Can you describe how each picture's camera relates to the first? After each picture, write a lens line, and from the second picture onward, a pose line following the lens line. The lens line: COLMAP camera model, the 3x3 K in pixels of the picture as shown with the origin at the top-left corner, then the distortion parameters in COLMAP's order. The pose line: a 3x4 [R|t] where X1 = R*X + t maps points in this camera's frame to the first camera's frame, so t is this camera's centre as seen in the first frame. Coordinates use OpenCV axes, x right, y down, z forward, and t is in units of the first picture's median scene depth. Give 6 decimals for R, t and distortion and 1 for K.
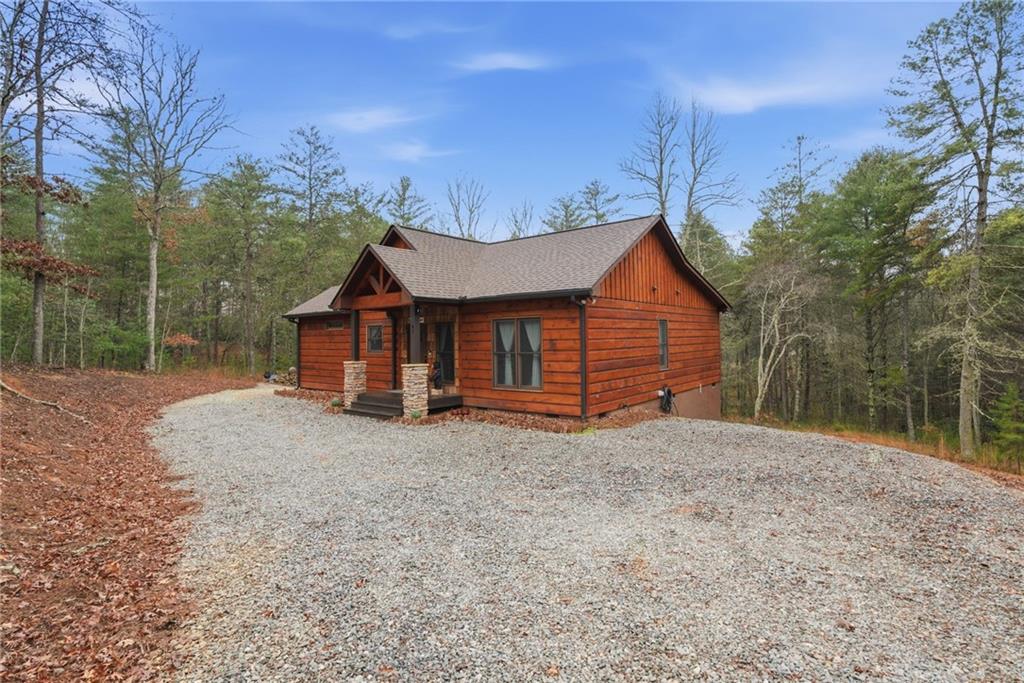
lens RADIAL K [[467.0, 0, 512.6], [0, 467.0, 333.4], [0, 0, 1]] dist [-0.000821, 0.003109]
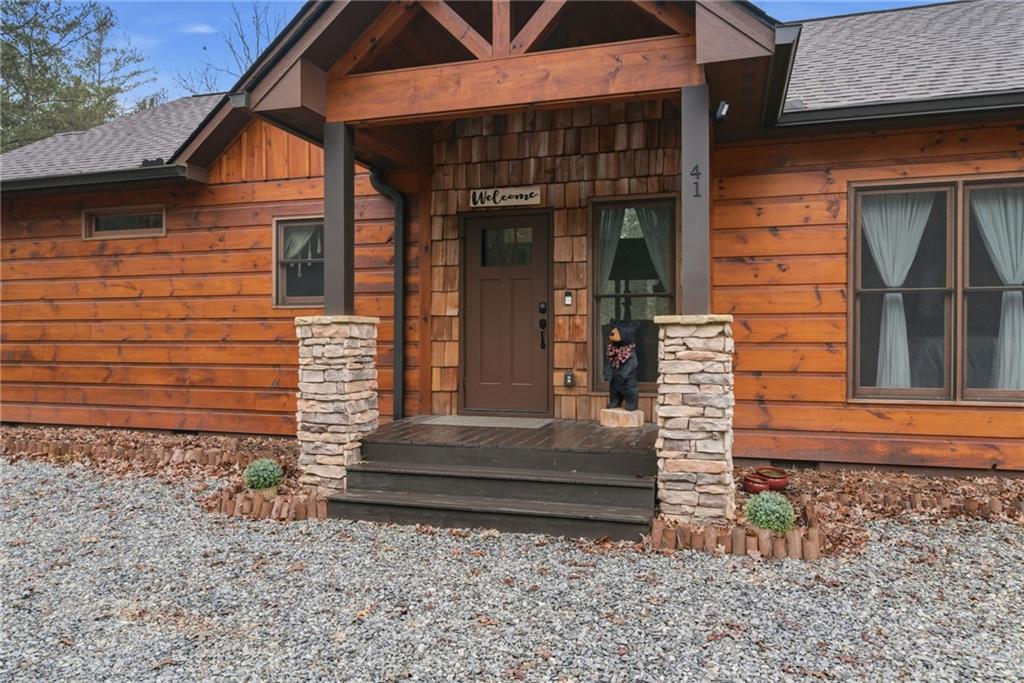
lens RADIAL K [[658.5, 0, 512.3], [0, 658.5, 348.1], [0, 0, 1]] dist [-0.004312, -0.000240]
pose [[0.921420, 0.006145, 0.388519, -0.399037], [-0.016792, 0.999571, 0.024016, 0.067843], [-0.388204, -0.028653, 0.921128, 0.616806]]
